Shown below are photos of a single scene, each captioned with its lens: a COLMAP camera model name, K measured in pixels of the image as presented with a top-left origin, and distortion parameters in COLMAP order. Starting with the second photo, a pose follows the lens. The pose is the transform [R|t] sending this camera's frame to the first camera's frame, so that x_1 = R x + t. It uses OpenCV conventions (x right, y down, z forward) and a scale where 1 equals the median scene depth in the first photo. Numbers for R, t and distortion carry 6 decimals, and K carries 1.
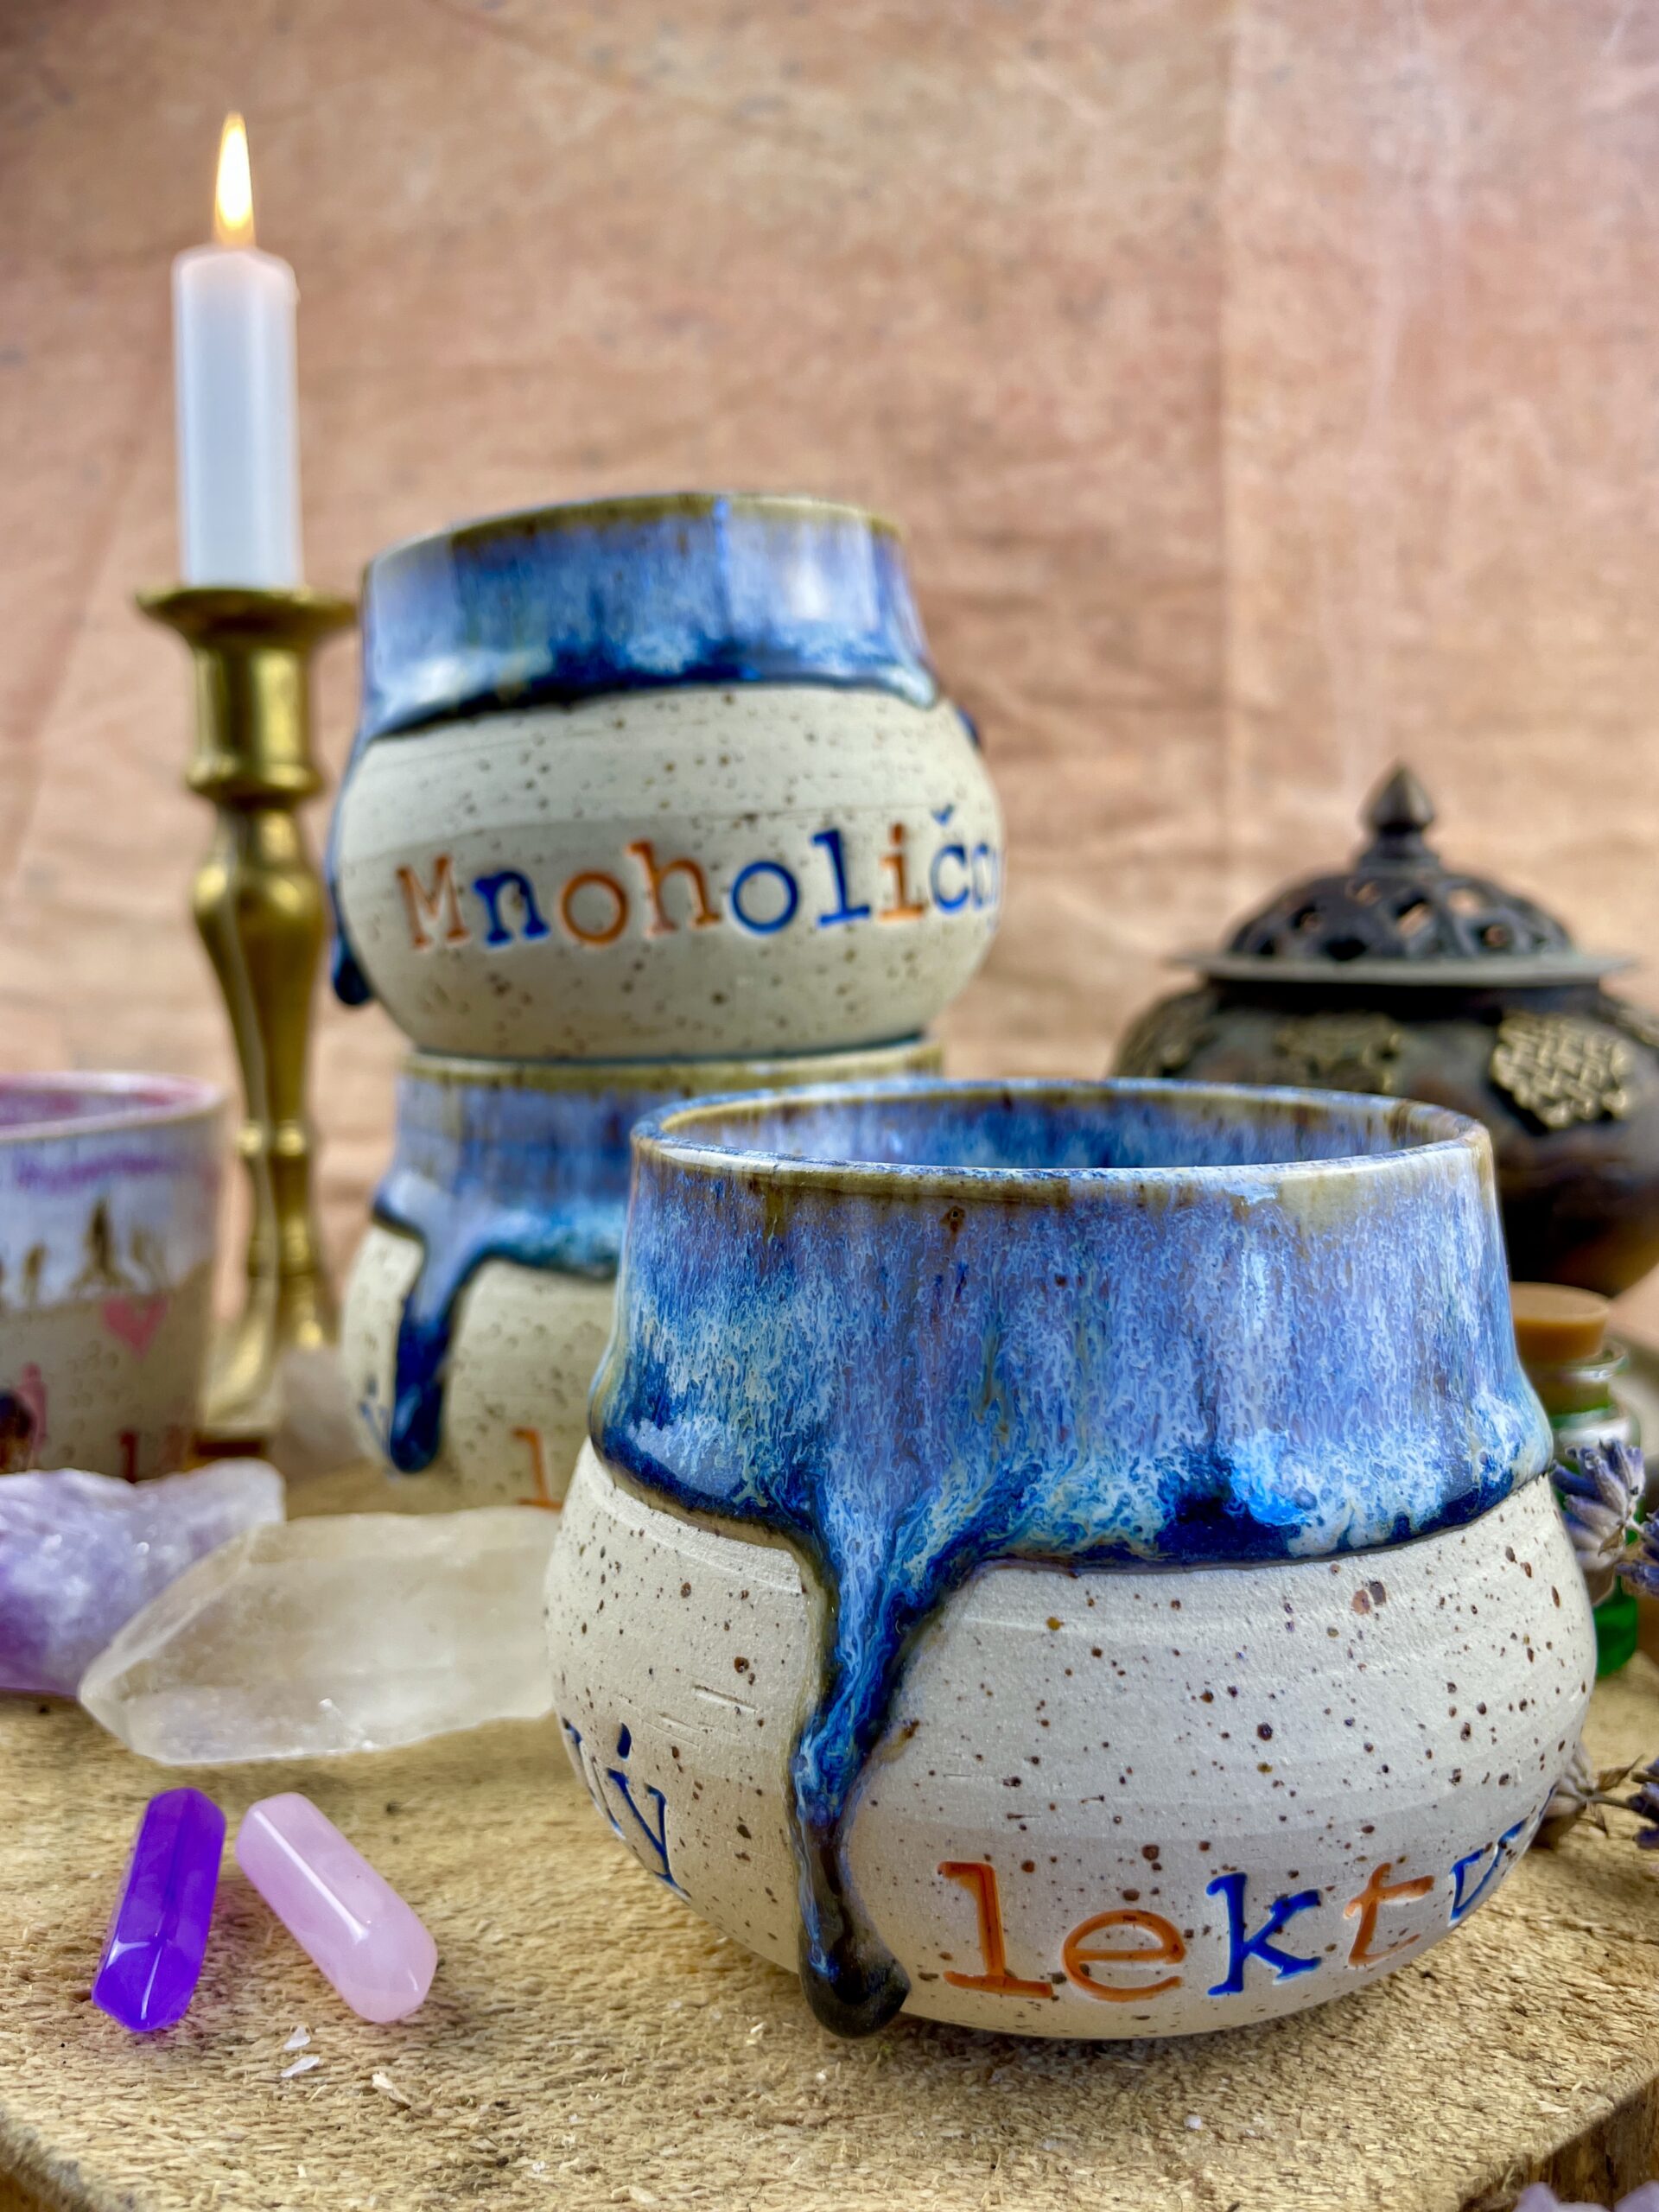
lens RADIAL K [[1735.8, 0, 829.5], [0, 1735.8, 1106.0], [0, 0, 1]] dist [-0.013153, -0.006549]
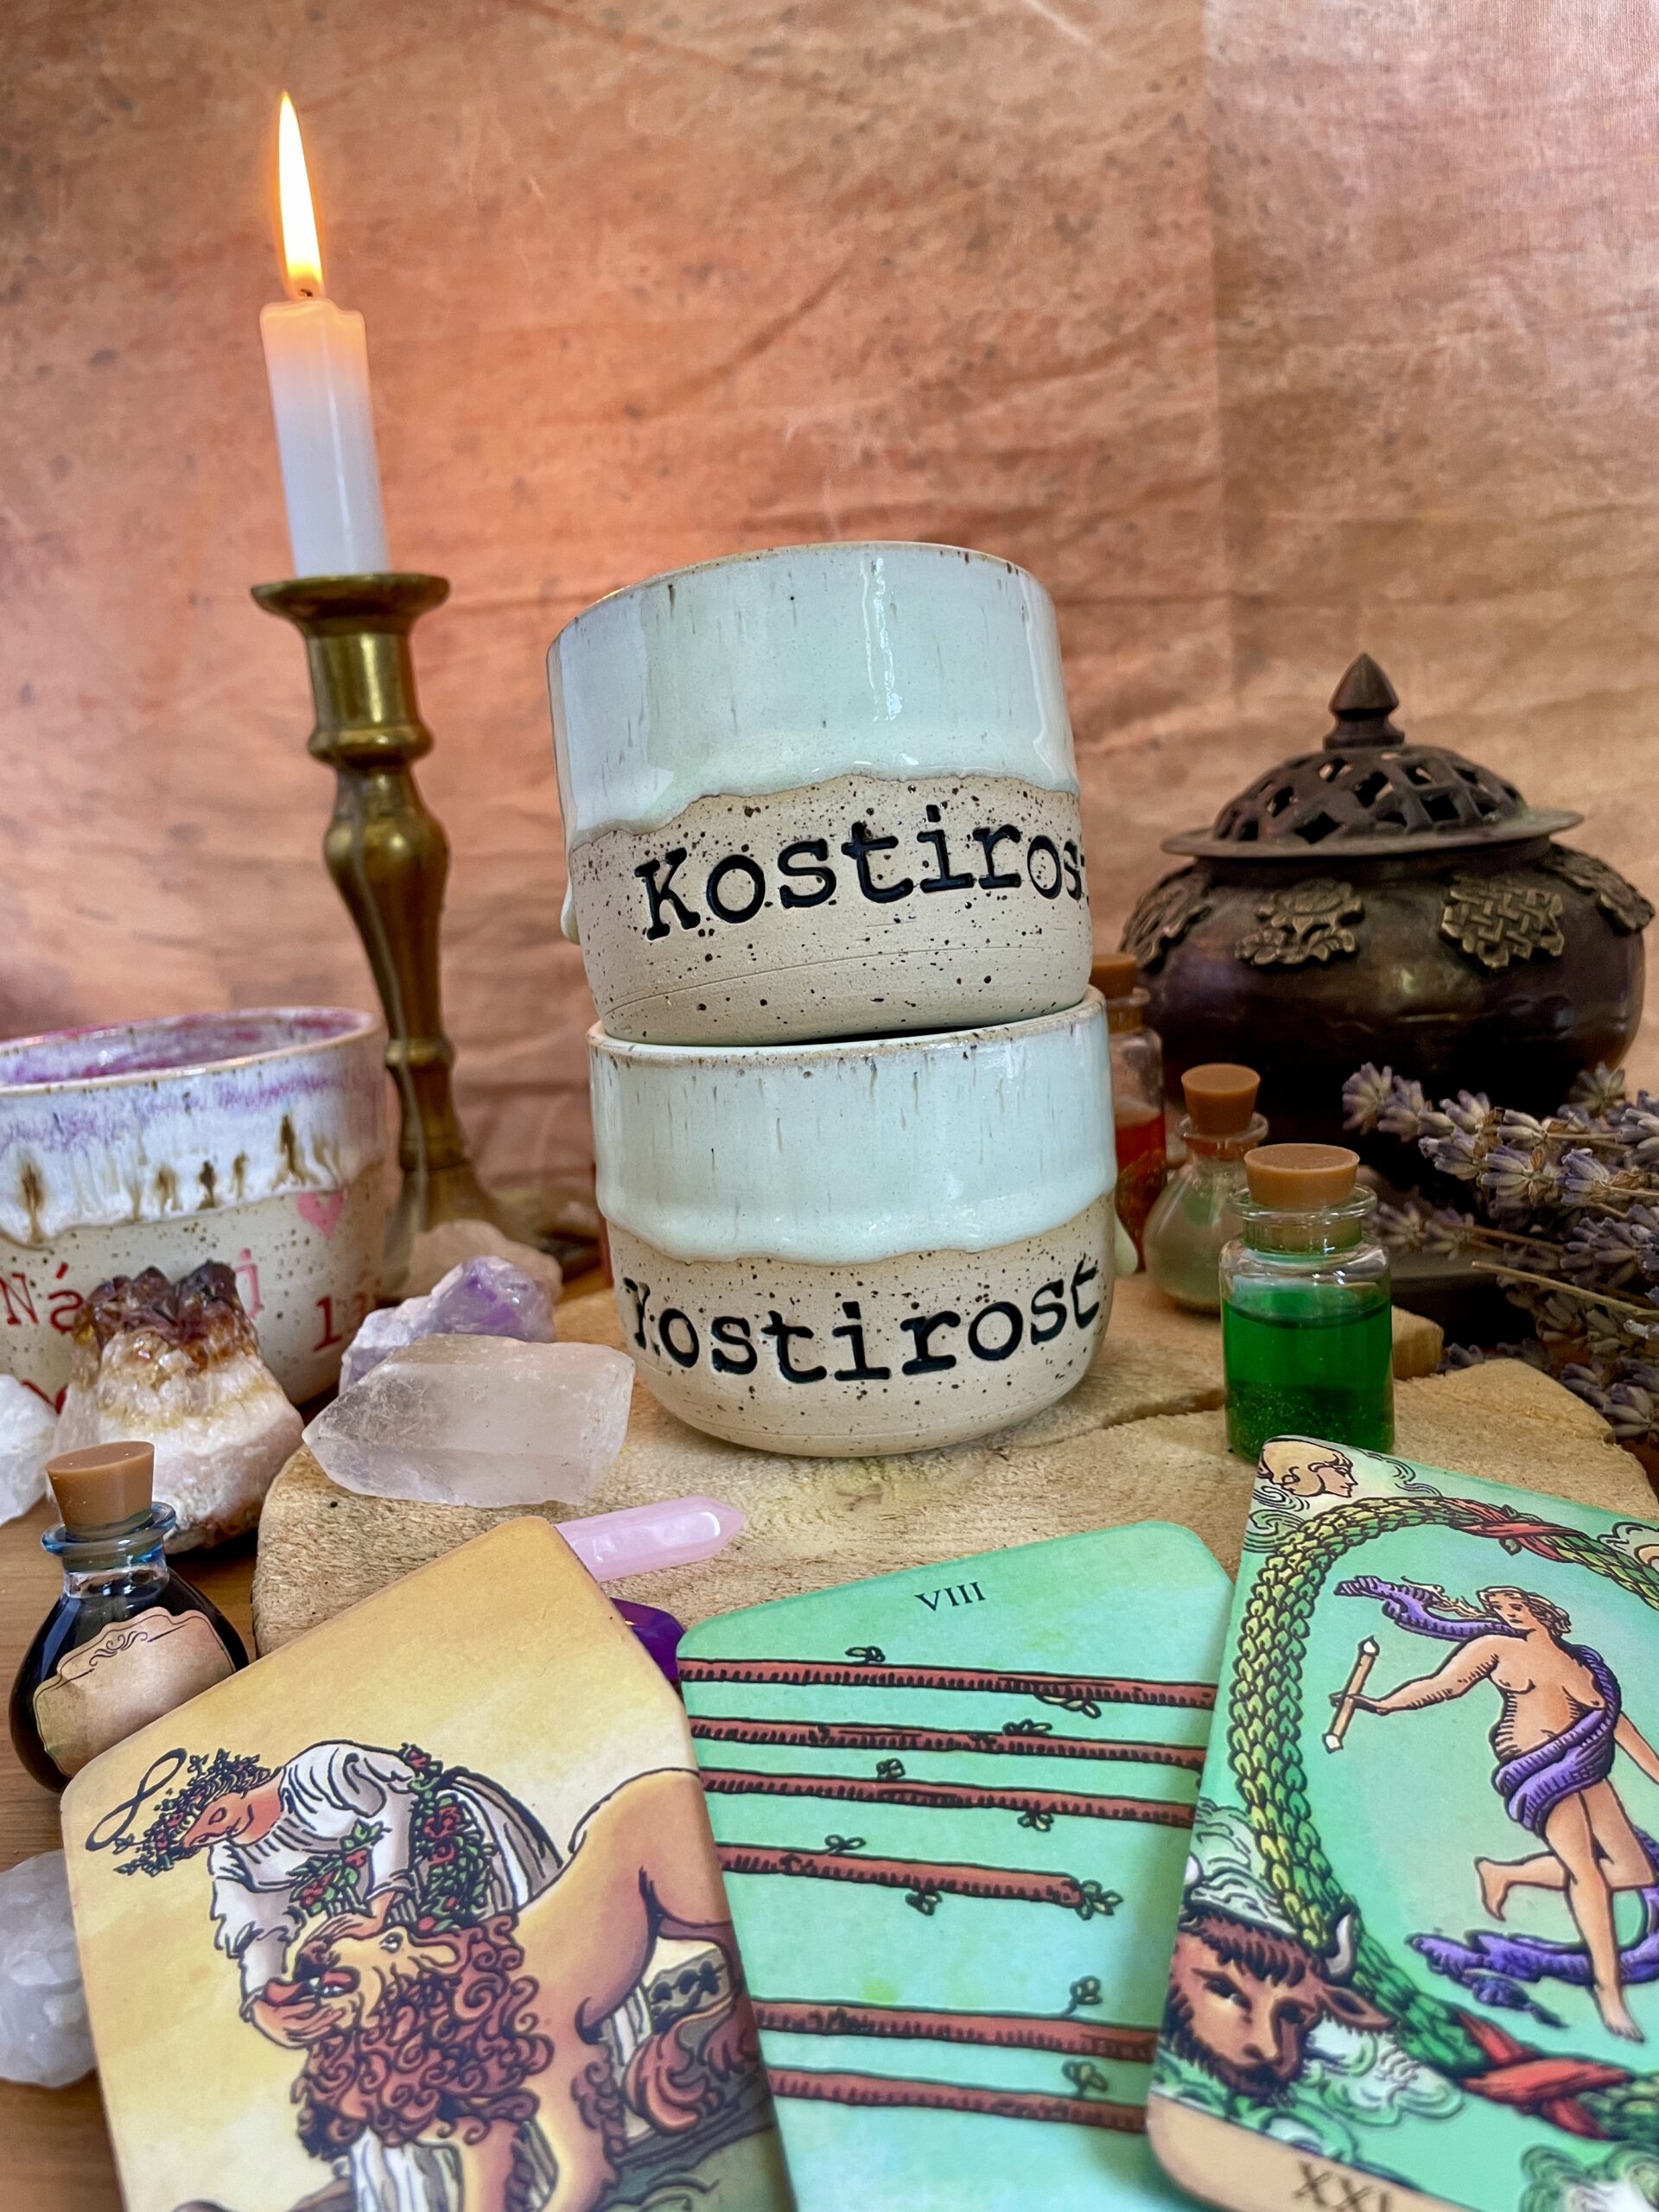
lens RADIAL K [[1697.9, 0, 829.5], [0, 1697.9, 1106.0], [0, 0, 1]] dist [0.070099, -0.109676]
pose [[0.996196, -0.066117, -0.056766, 0.018192], [0.070202, 0.994839, 0.073255, -0.007416], [0.051629, -0.076962, 0.995696, -0.106336]]
